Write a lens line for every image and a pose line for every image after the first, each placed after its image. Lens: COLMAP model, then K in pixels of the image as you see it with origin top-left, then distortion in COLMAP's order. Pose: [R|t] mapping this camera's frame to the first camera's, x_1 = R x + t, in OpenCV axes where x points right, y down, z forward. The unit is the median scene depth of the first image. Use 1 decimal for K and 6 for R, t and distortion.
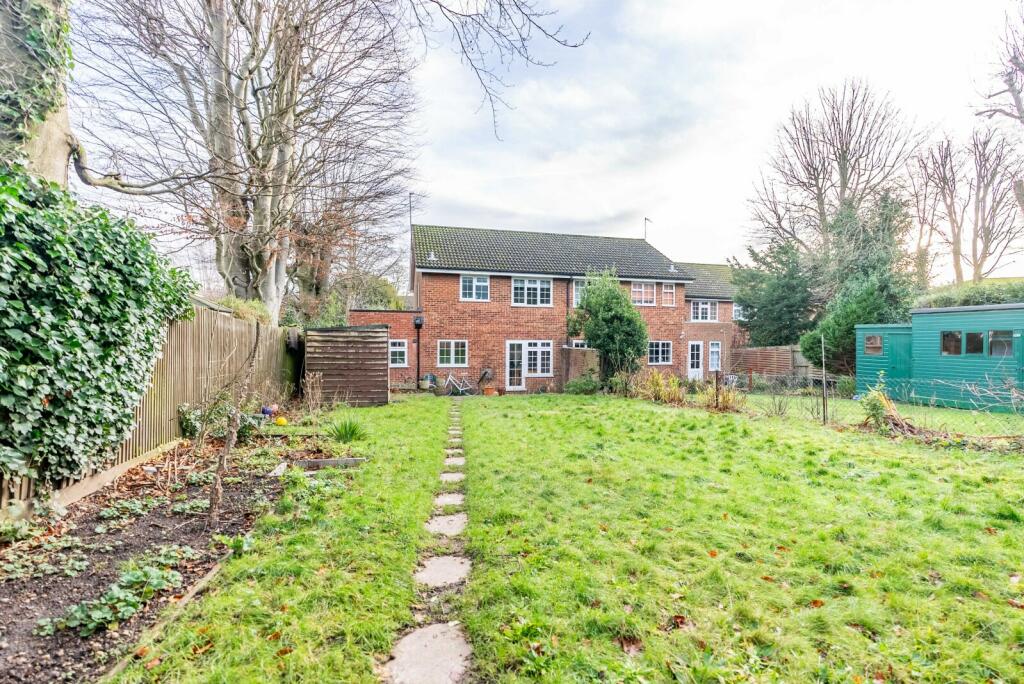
lens RADIAL K [[472.2, 0, 512.0], [0, 472.2, 342.0], [0, 0, 1]] dist [-0.005371, -0.000079]
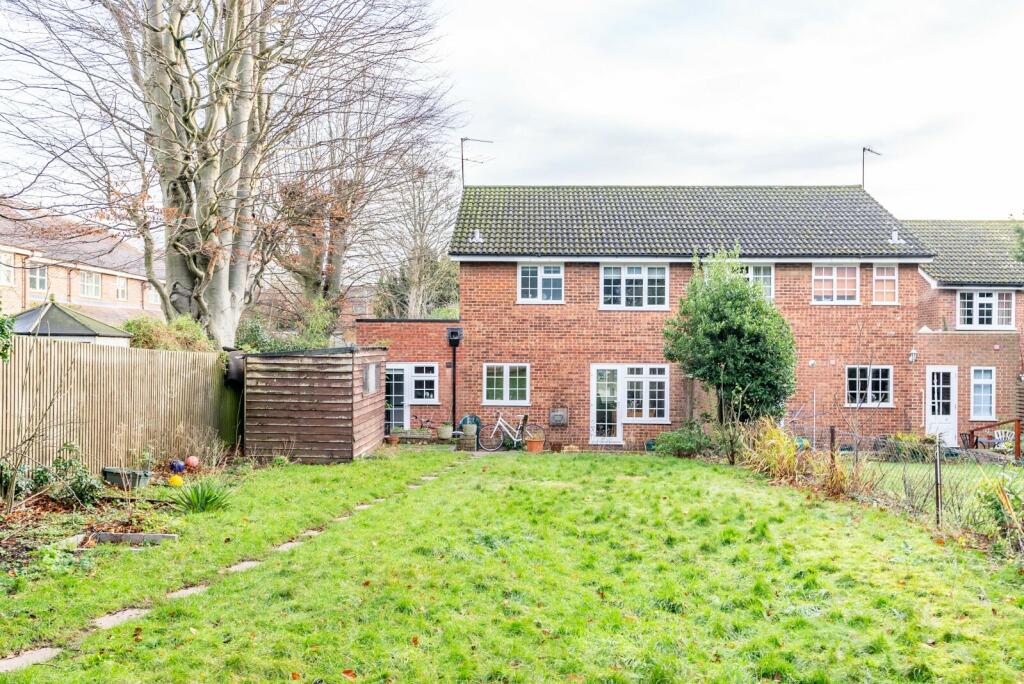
lens RADIAL K [[782.5, 0, 512.0], [0, 782.5, 342.0], [0, 0, 1]] dist [0.009921, -0.000472]
pose [[0.962028, -0.002769, -0.272935, 0.171374], [-0.001462, 0.999882, -0.015298, -0.016943], [0.272946, 0.015117, 0.961911, -0.033705]]
